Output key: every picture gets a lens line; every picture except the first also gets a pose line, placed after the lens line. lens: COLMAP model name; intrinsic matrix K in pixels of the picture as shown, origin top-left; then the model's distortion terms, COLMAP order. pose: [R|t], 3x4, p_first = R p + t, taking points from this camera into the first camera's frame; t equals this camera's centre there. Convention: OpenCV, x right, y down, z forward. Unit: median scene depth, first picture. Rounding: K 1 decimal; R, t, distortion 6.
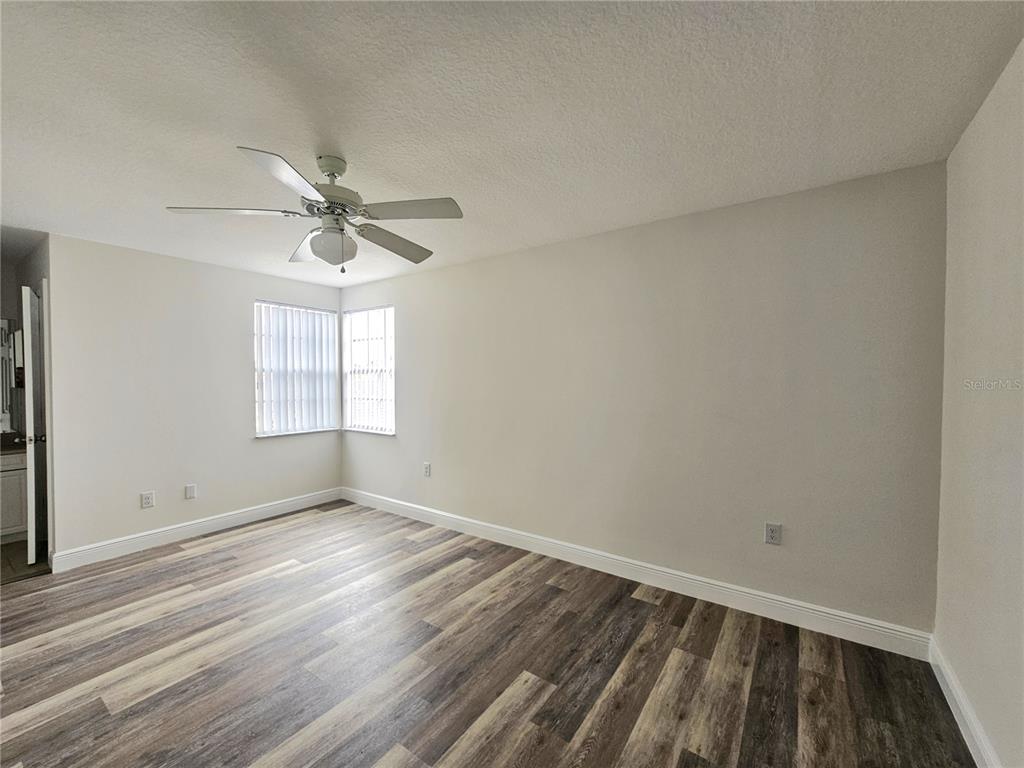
lens RADIAL K [[420.1, 0, 508.3], [0, 420.1, 379.4], [0, 0, 1]] dist [-0.002444, 0.000786]
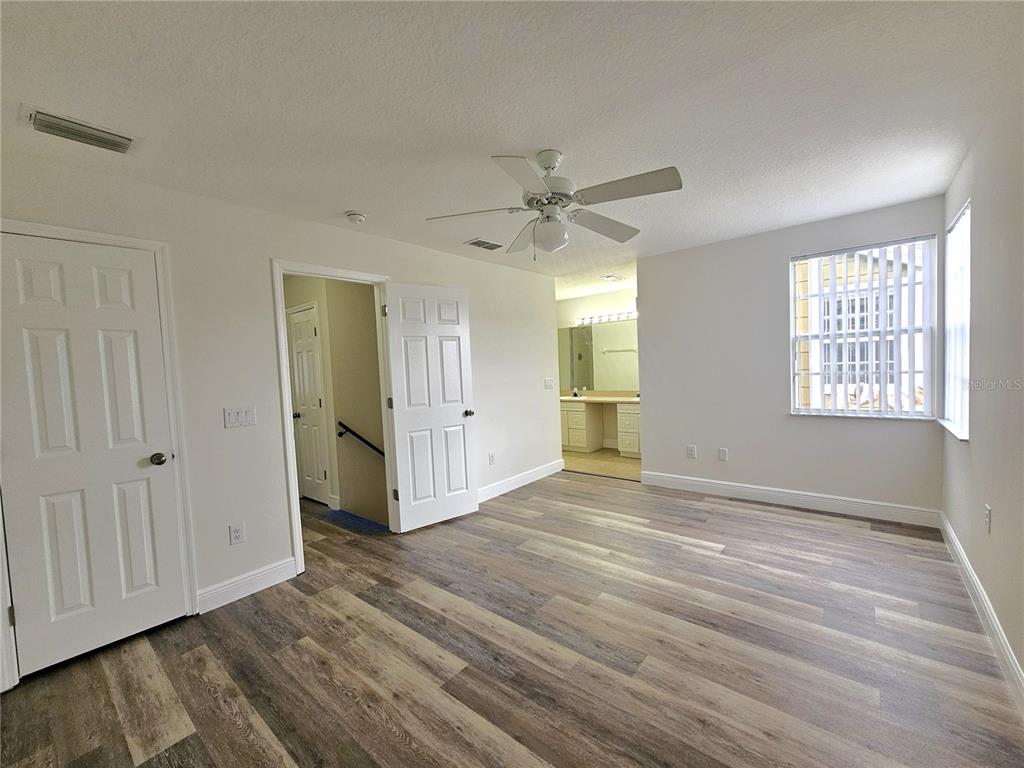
lens RADIAL K [[420.1, 0, 508.7], [0, 420.1, 392.3], [0, 0, 1]] dist [-0.002444, 0.000786]
pose [[-0.084811, 0.066975, -0.994144, 0.481226], [0.043816, 0.997024, 0.063431, 0.010213], [0.995433, -0.038180, -0.087493, 0.688685]]
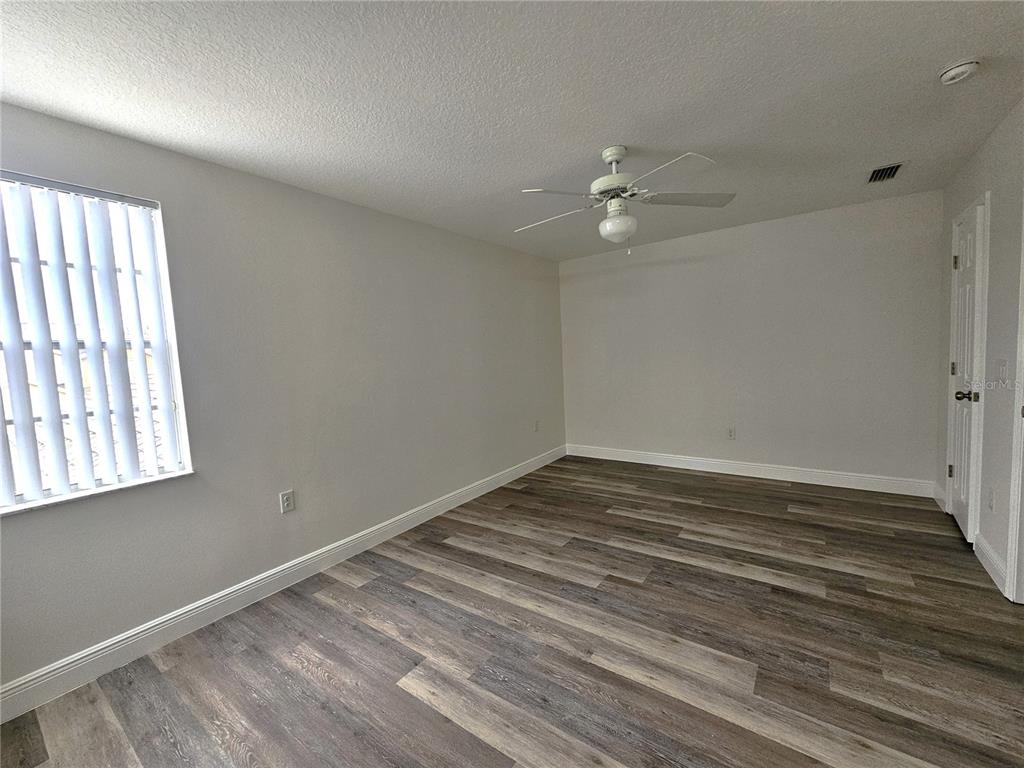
lens RADIAL K [[420.1, 0, 509.9], [0, 420.1, 382.7], [0, 0, 1]] dist [-0.002444, 0.000786]
pose [[0.014256, -0.074770, 0.997099, -1.139190], [0.051055, 0.995954, 0.073954, 0.009867], [-0.998594, 0.049853, 0.018015, 0.920815]]
